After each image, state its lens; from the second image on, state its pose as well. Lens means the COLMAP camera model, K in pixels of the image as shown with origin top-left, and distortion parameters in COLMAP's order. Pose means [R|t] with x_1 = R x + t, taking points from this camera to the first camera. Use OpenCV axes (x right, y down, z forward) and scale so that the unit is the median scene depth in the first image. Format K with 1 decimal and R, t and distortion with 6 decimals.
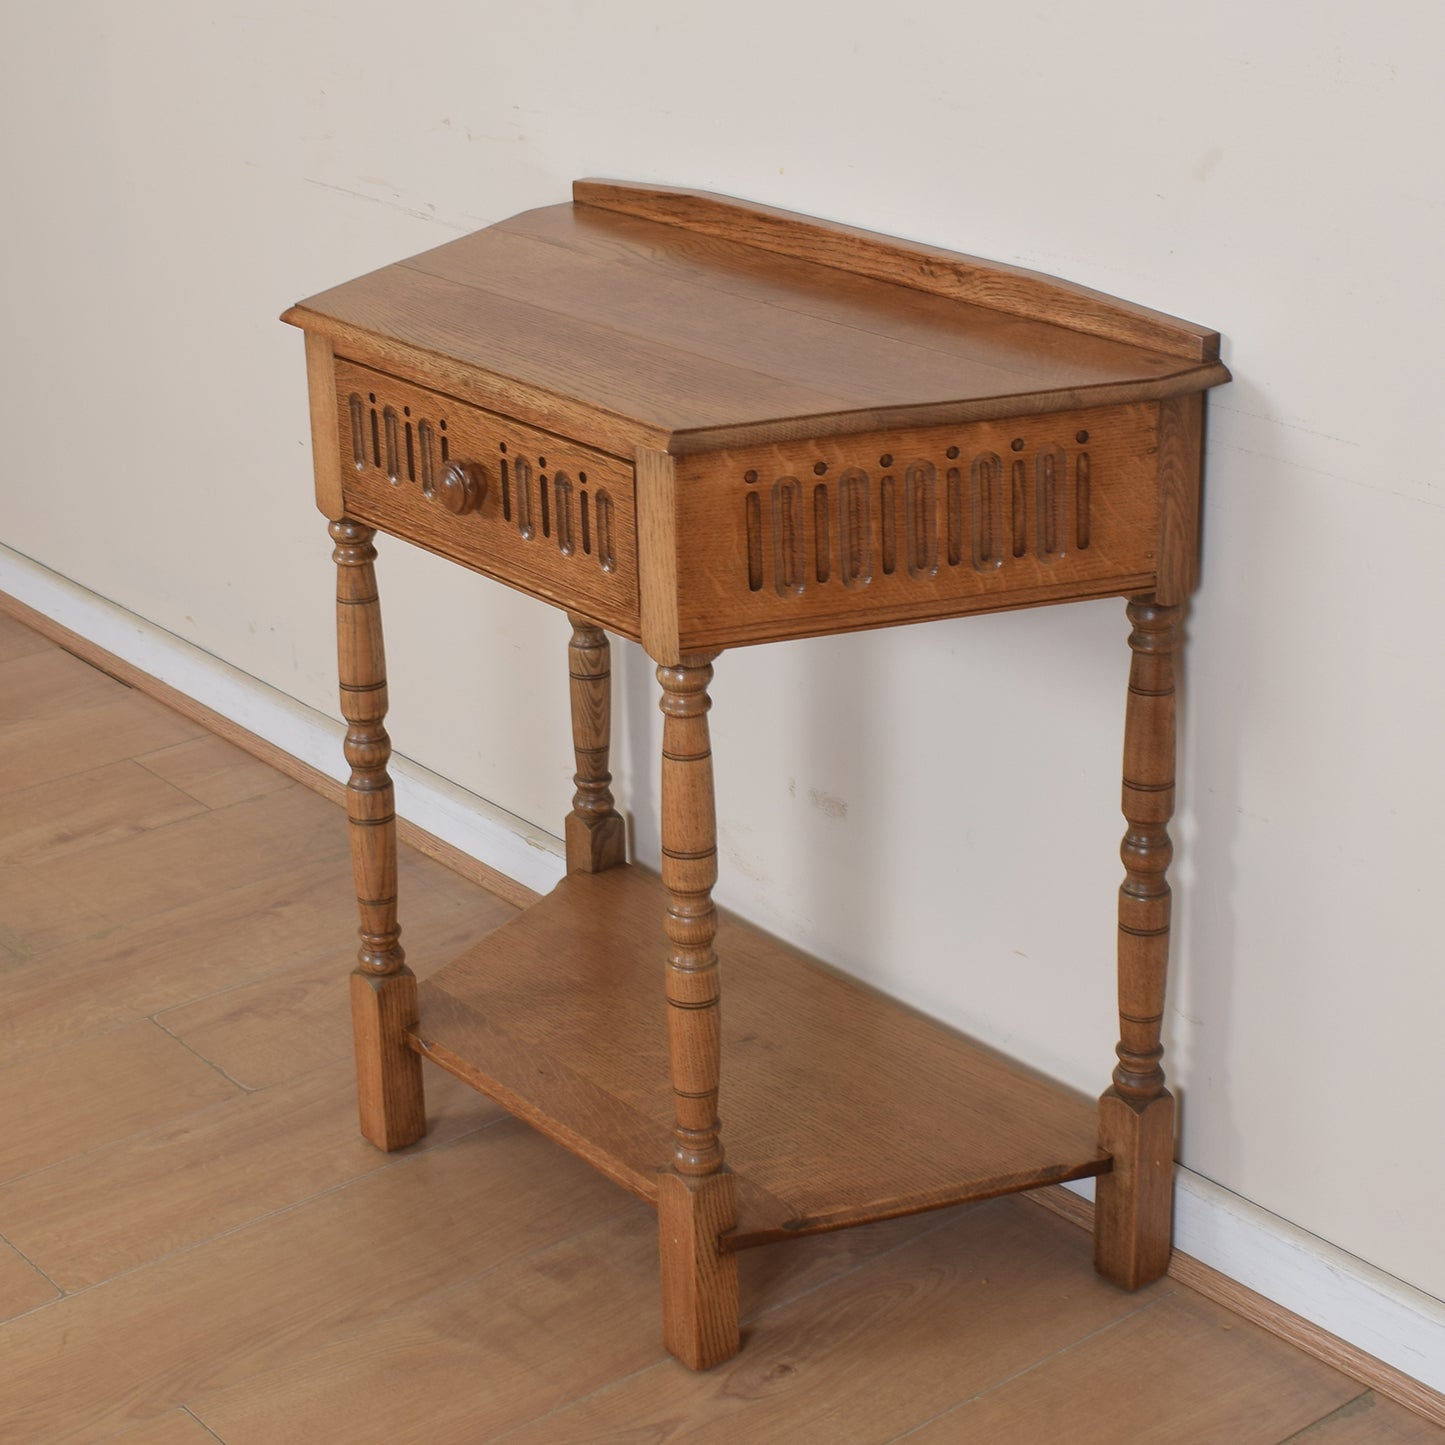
lens RADIAL K [[2993.0, 0, 681.4], [0, 2993.0, 583.4], [0, 0, 1]] dist [-0.036209, 0.000000]
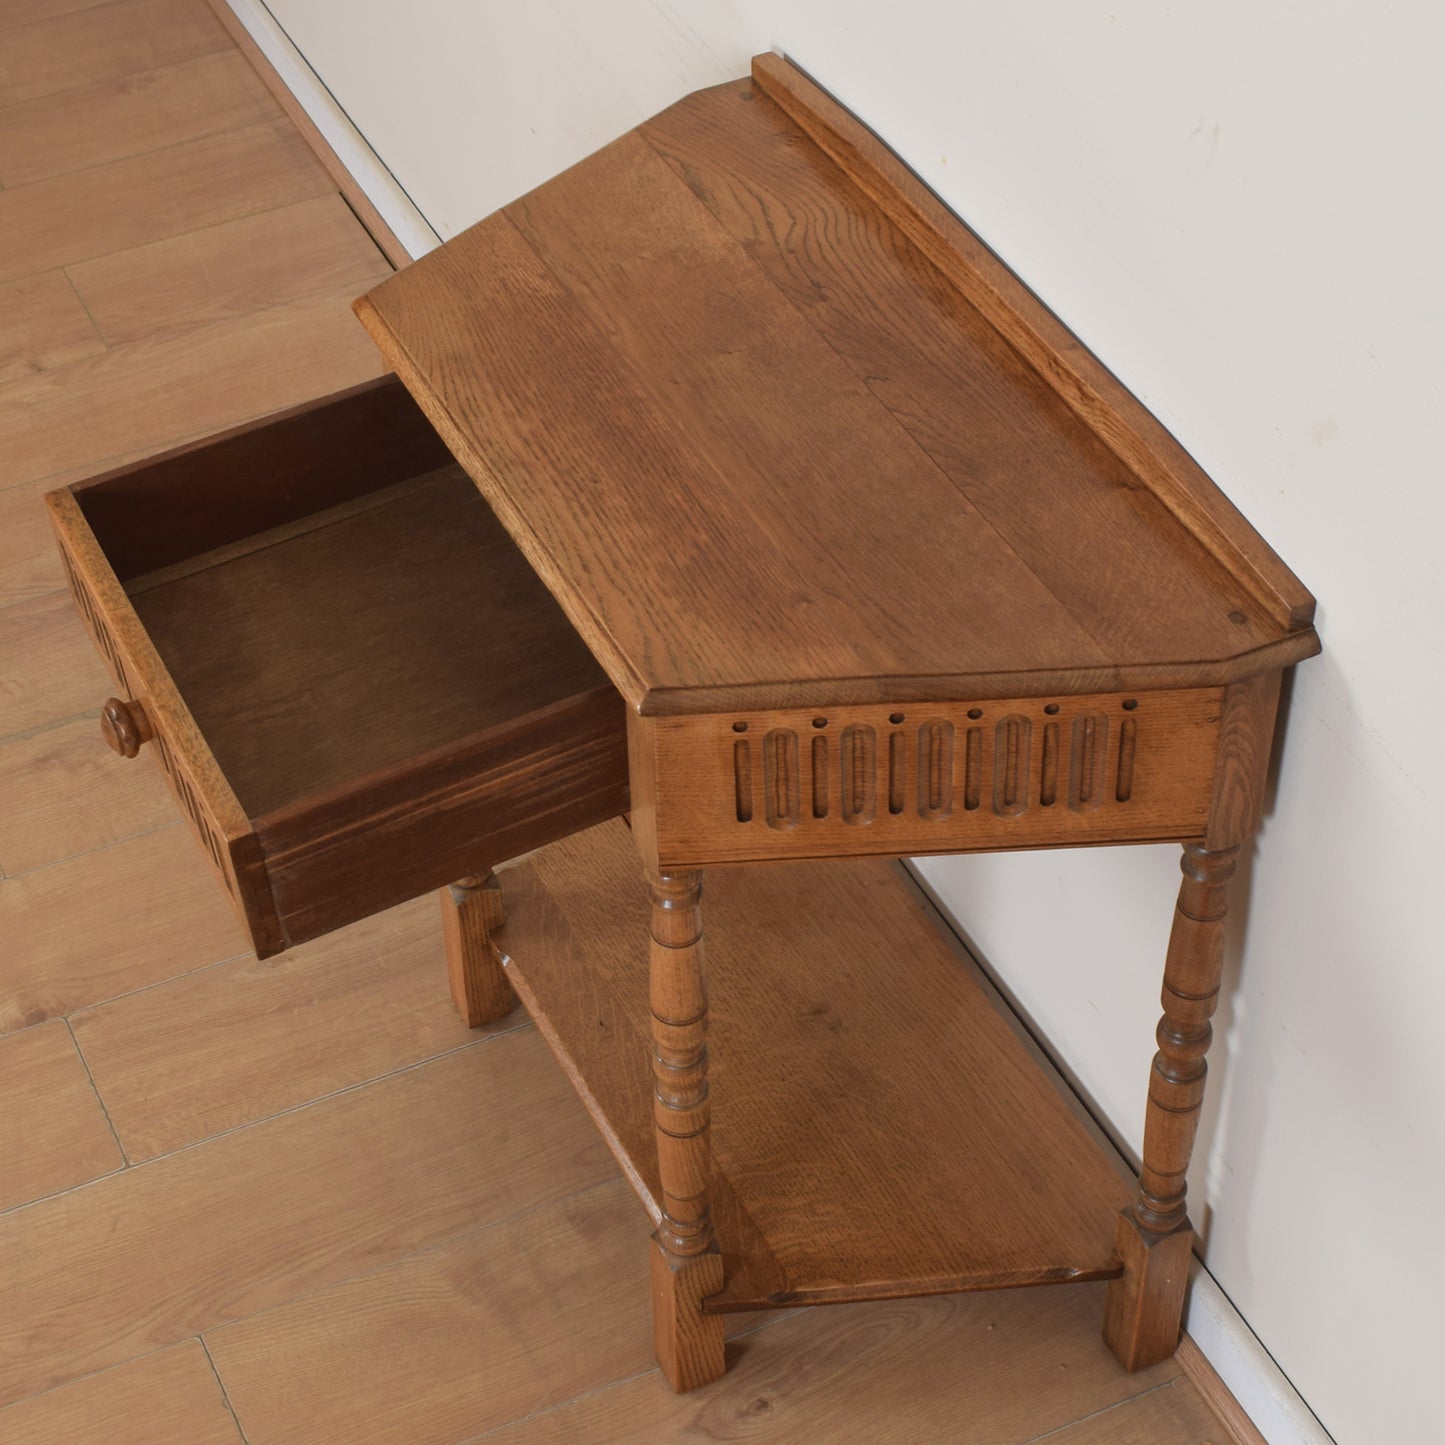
lens RADIAL K [[2993.0, 0, 743.3], [0, 2993.0, 754.4], [0, 0, 1]] dist [-0.036209, 0.000000]
pose [[0.976466, 0.159240, -0.145454, 0.138387], [-0.087626, 0.909174, 0.407092, -0.349230], [0.197068, -0.384766, 0.901731, 0.154156]]
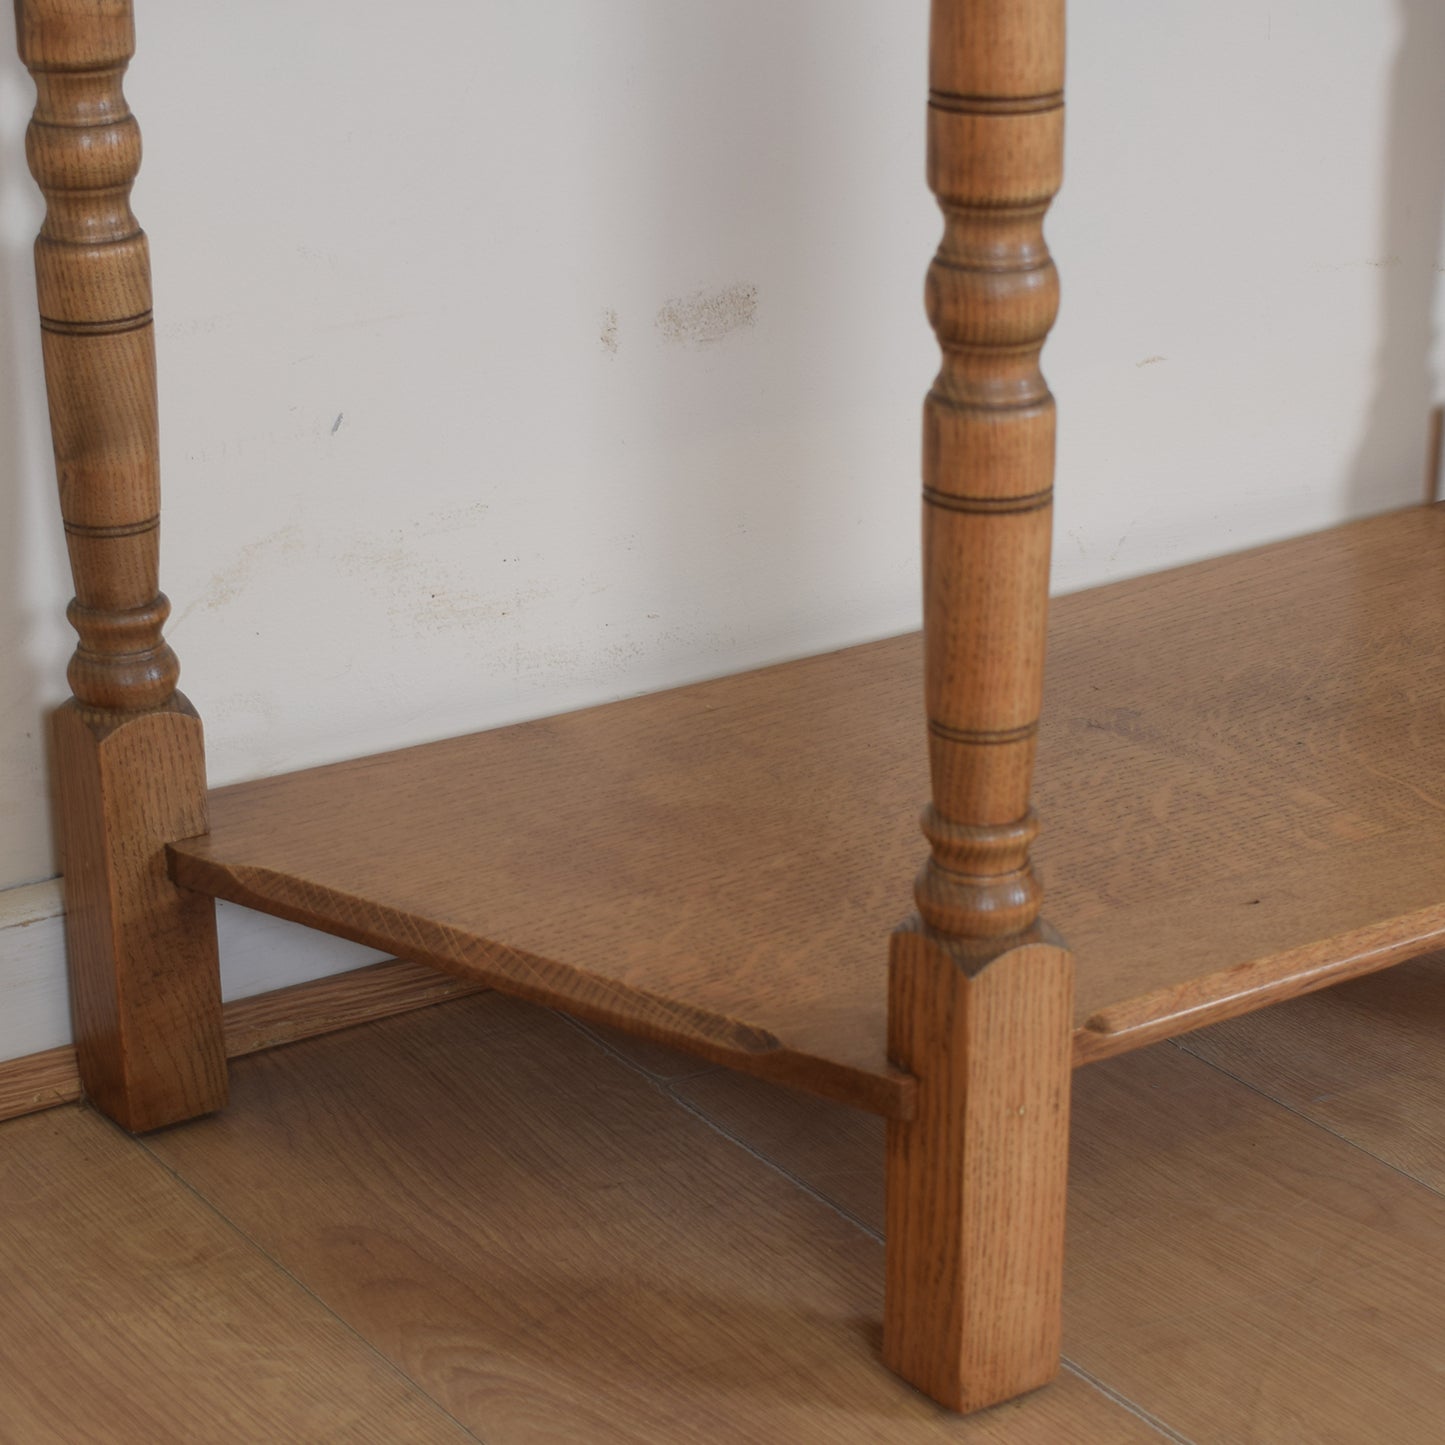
lens RADIAL K [[3804.6, 0, 664.6], [0, 3804.6, 757.4], [0, 0, 1]] dist [-0.025947, 0.000000]
pose [[0.086687, -0.342543, 0.935494, -0.586578], [0.337743, 0.893524, 0.295878, -0.045558], [-0.937238, 0.290308, 0.193148, 1.029860]]
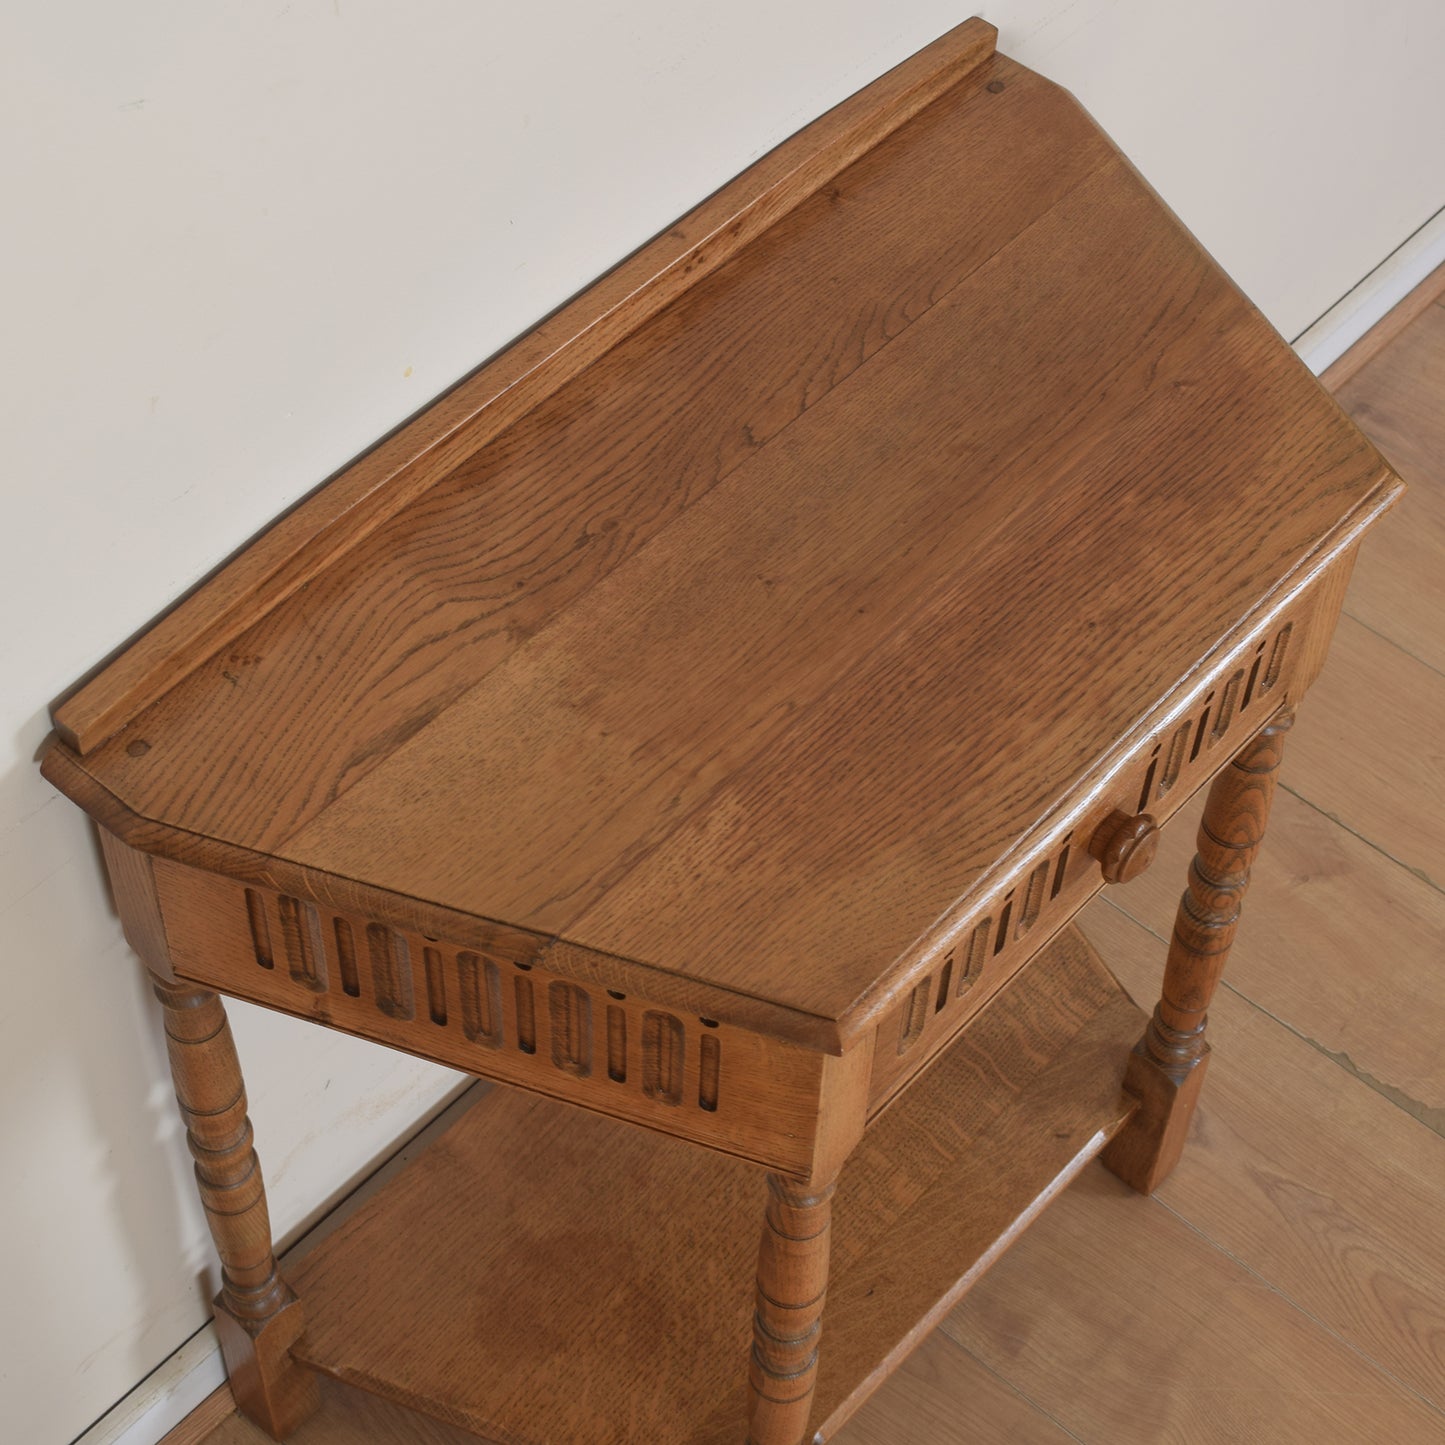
lens RADIAL K [[2993.0, 0, 627.5], [0, 2993.0, 683.3], [0, 0, 1]] dist [-0.036209, 0.000000]
pose [[-0.159346, -0.751712, 0.639952, -0.459332], [0.327756, 0.571184, 0.752545, -0.600866], [-0.931228, 0.329663, 0.155363, 0.936674]]
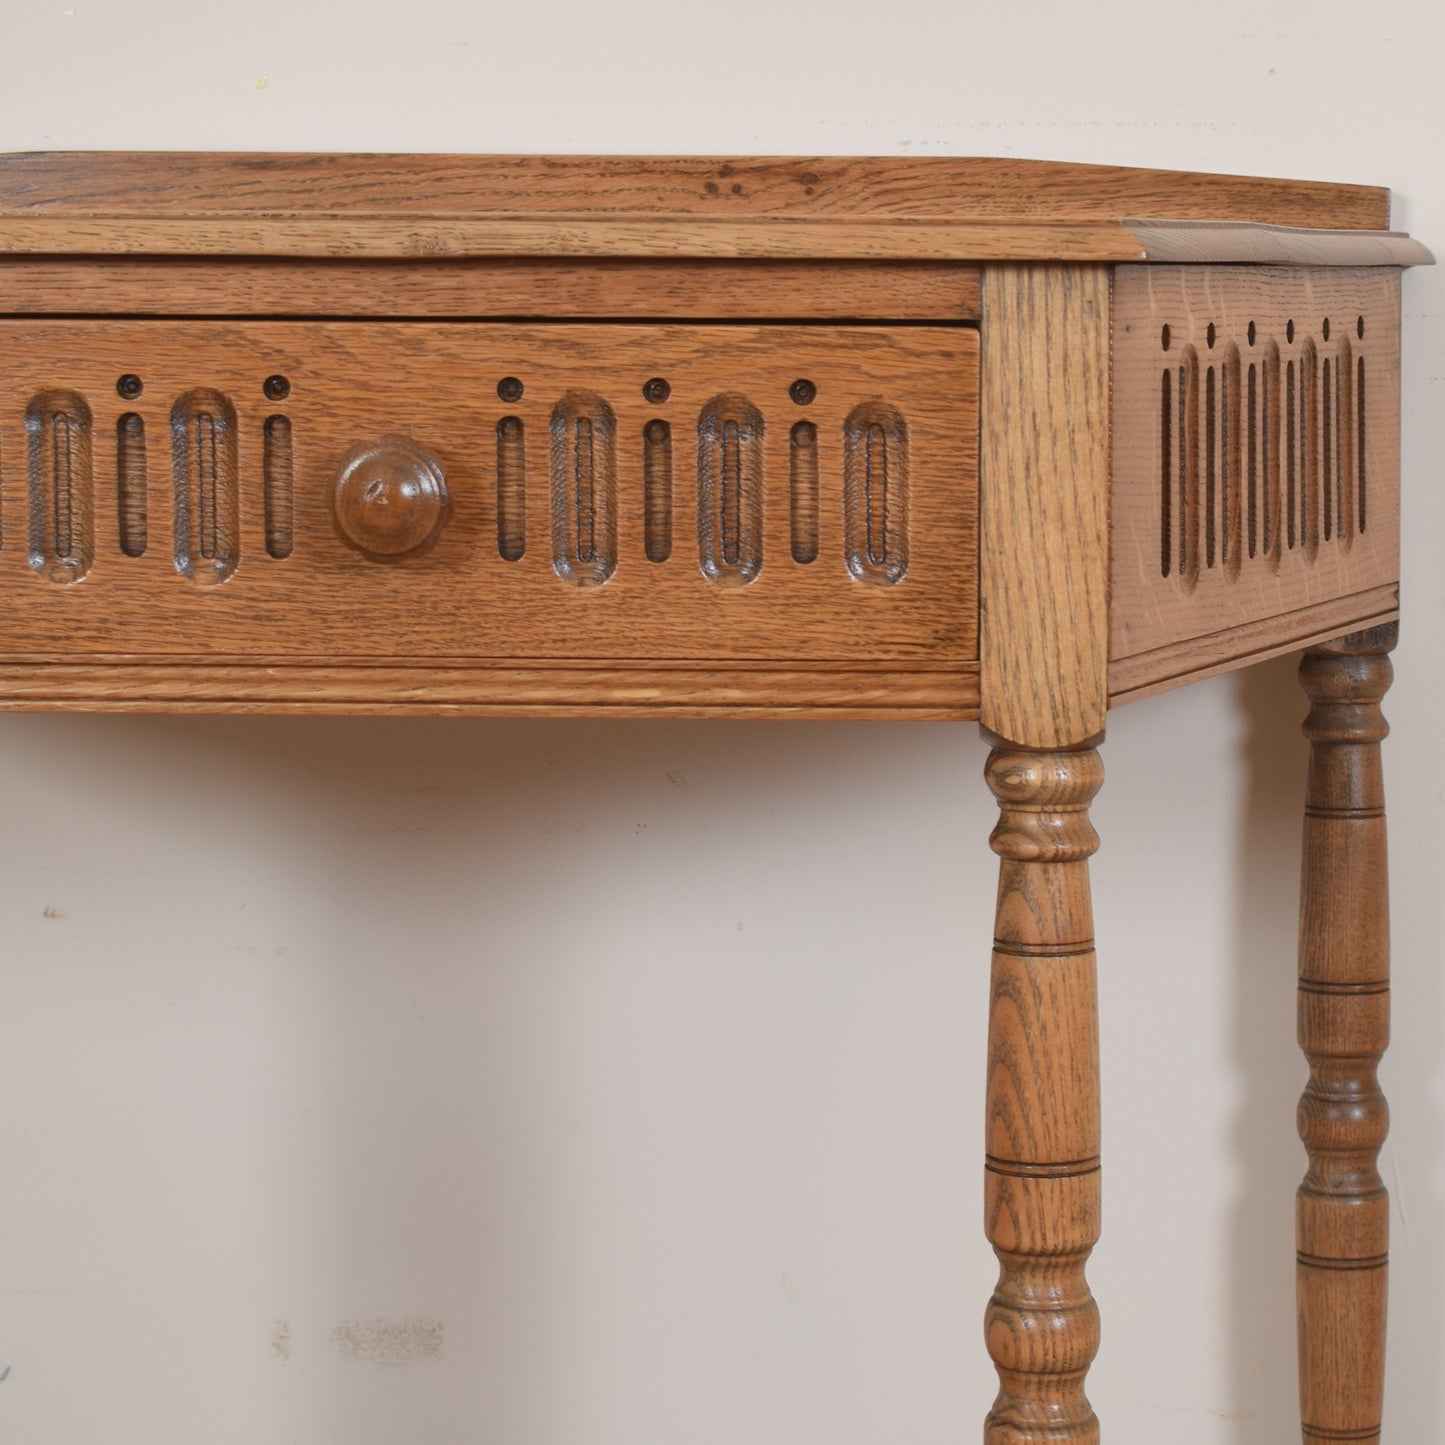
lens RADIAL K [[3804.6, 0, 921.5], [0, 3804.6, 552.8], [0, 0, 1]] dist [-0.025947, 0.000000]
pose [[0.624526, -0.025450, 0.780589, -0.442193], [0.242948, 0.956213, -0.163199, 0.082361], [-0.742256, 0.291564, 0.603363, 0.572141]]
